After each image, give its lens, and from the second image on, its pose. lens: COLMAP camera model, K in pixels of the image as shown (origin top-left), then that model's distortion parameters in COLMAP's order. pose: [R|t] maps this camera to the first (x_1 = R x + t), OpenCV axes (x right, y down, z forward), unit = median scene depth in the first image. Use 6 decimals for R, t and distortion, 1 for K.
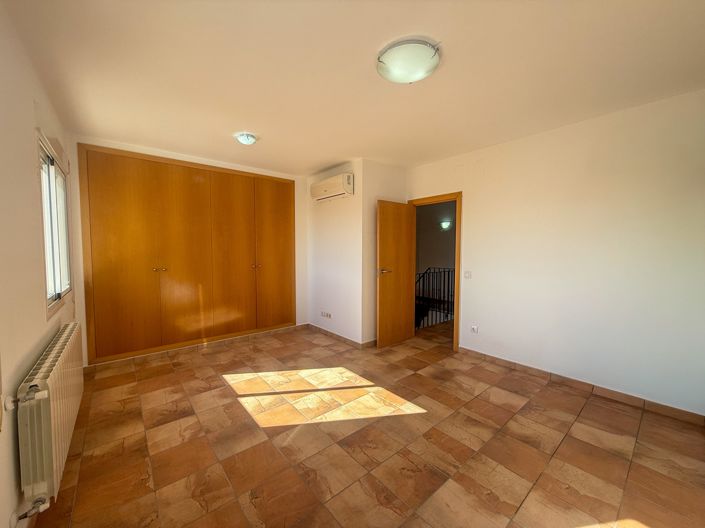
lens RADIAL K [[279.9, 0, 349.8], [0, 279.9, 264.7], [0, 0, 1]] dist [0.000890, 0.000383]
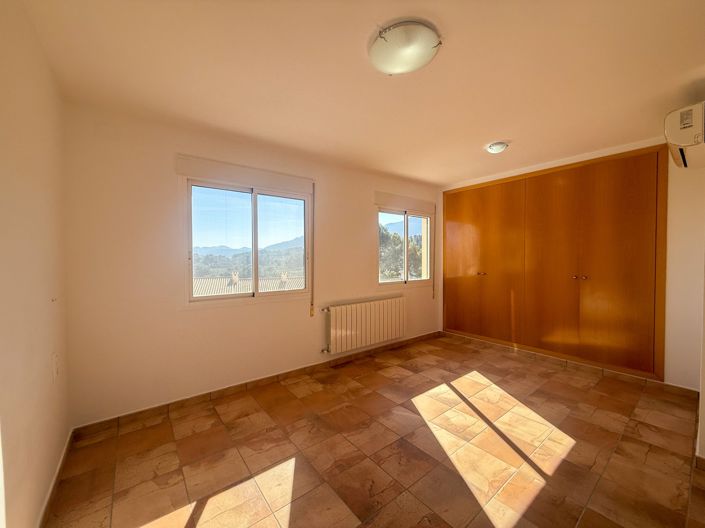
lens RADIAL K [[279.9, 0, 349.5], [0, 279.9, 260.5], [0, 0, 1]] dist [0.000890, 0.000383]
pose [[-0.031492, 0.010623, -0.999448, 0.712337], [-0.049863, 0.998682, 0.012186, -0.029916], [0.998259, 0.050219, -0.030921, 0.559004]]
